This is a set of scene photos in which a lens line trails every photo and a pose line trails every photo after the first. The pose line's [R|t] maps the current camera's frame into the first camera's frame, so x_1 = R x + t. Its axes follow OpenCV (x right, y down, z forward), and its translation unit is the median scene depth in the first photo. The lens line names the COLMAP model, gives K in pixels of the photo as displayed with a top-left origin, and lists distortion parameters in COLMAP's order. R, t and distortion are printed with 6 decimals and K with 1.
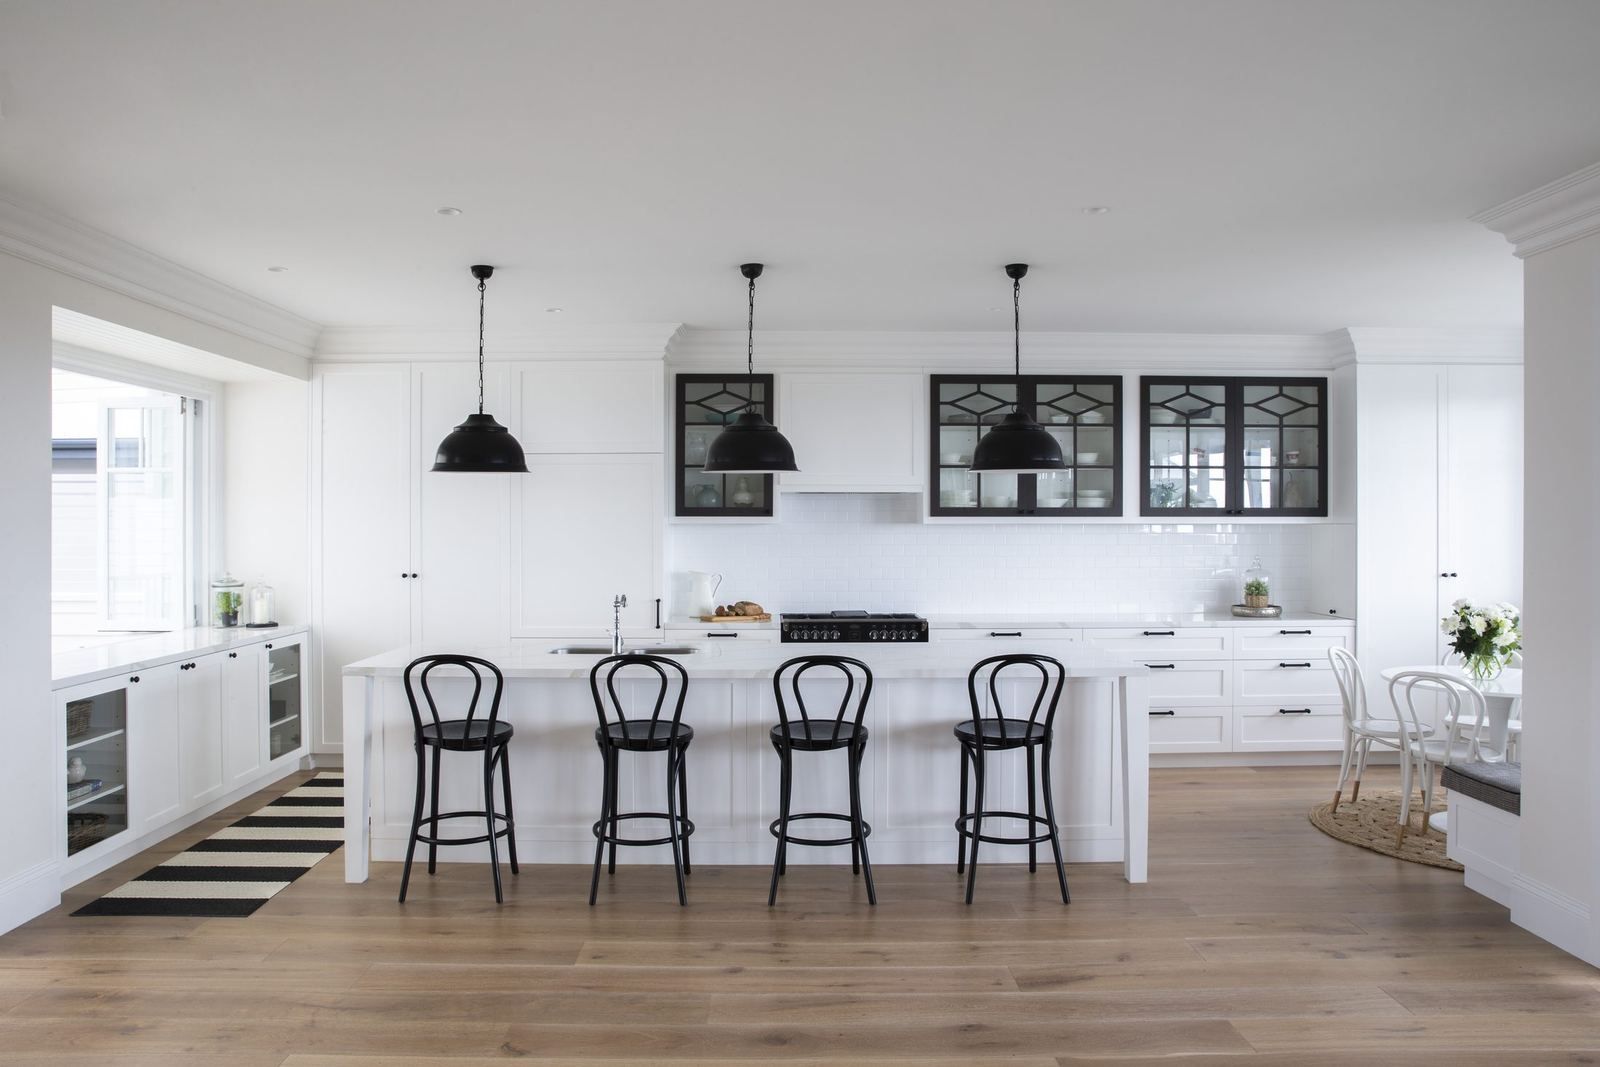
lens RADIAL K [[1135.5, 0, 798.5], [0, 1135.5, 532.7], [0, 0, 1]] dist [-0.086333, 0.009356]
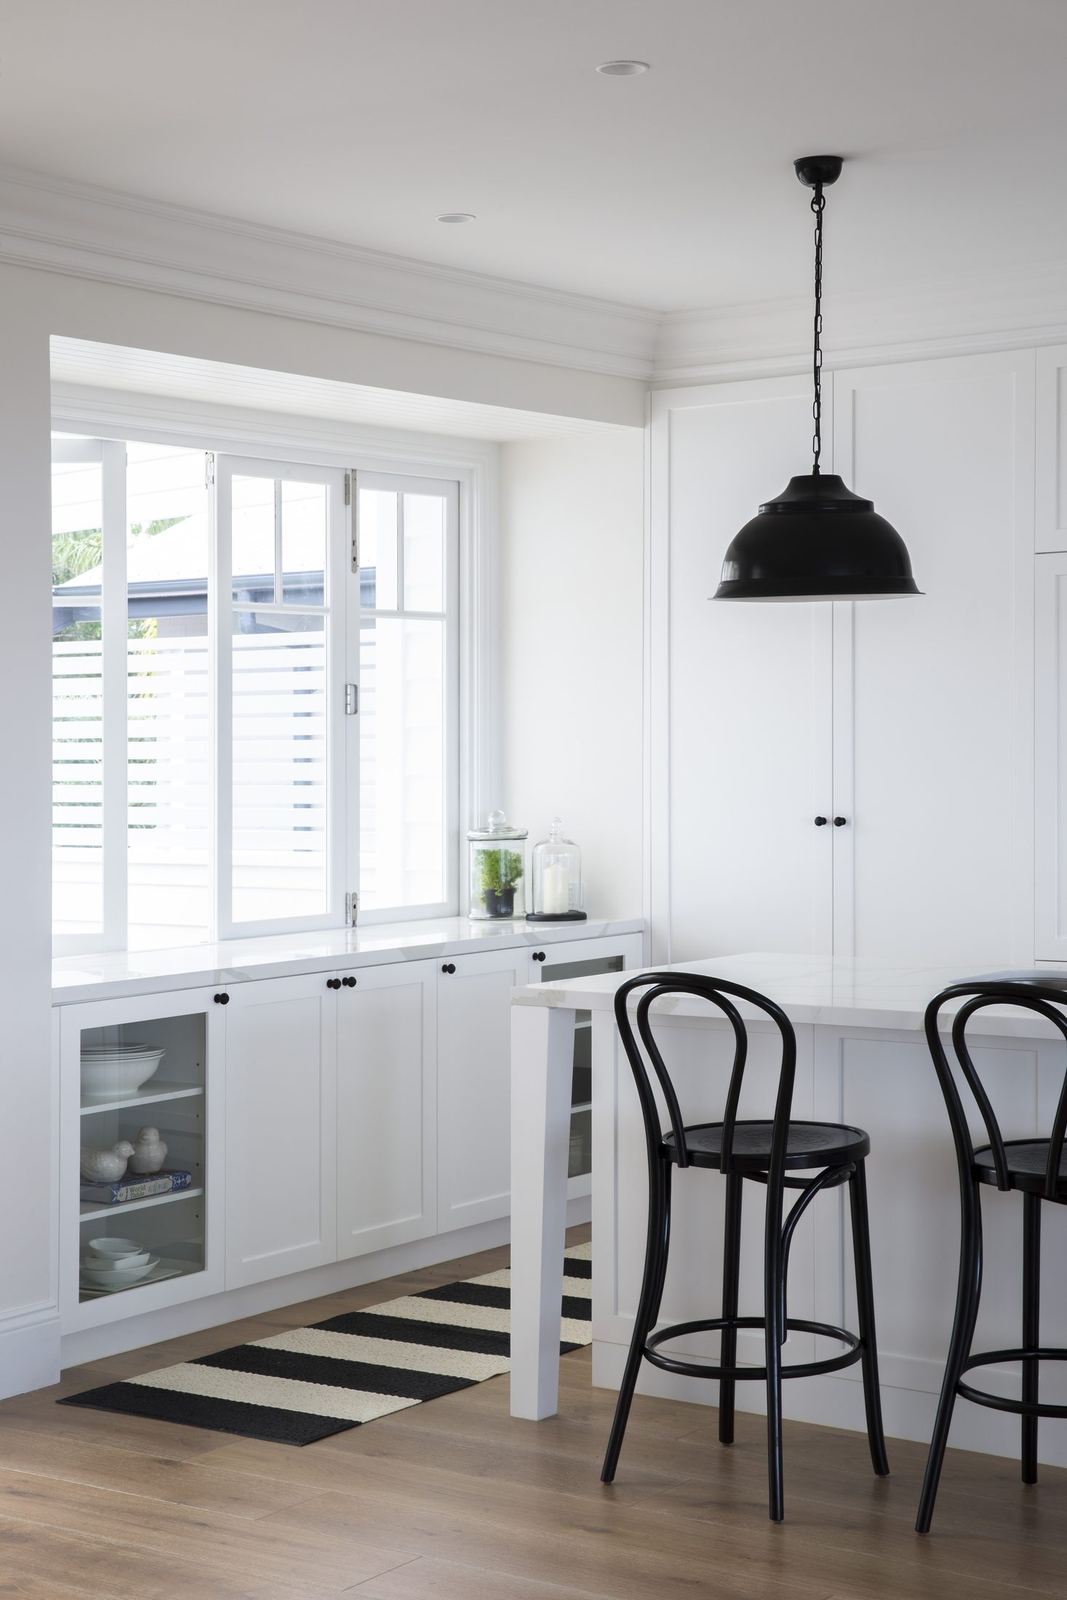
lens RADIAL K [[2635.8, 0, 533.6], [0, 2635.8, 796.8], [0, 0, 1]] dist [-0.082296, 0.000000]
pose [[0.793309, 0.003830, -0.608807, 0.296314], [0.007750, 0.999836, 0.016388, 0.010932], [0.608770, -0.017720, 0.793149, 0.051804]]
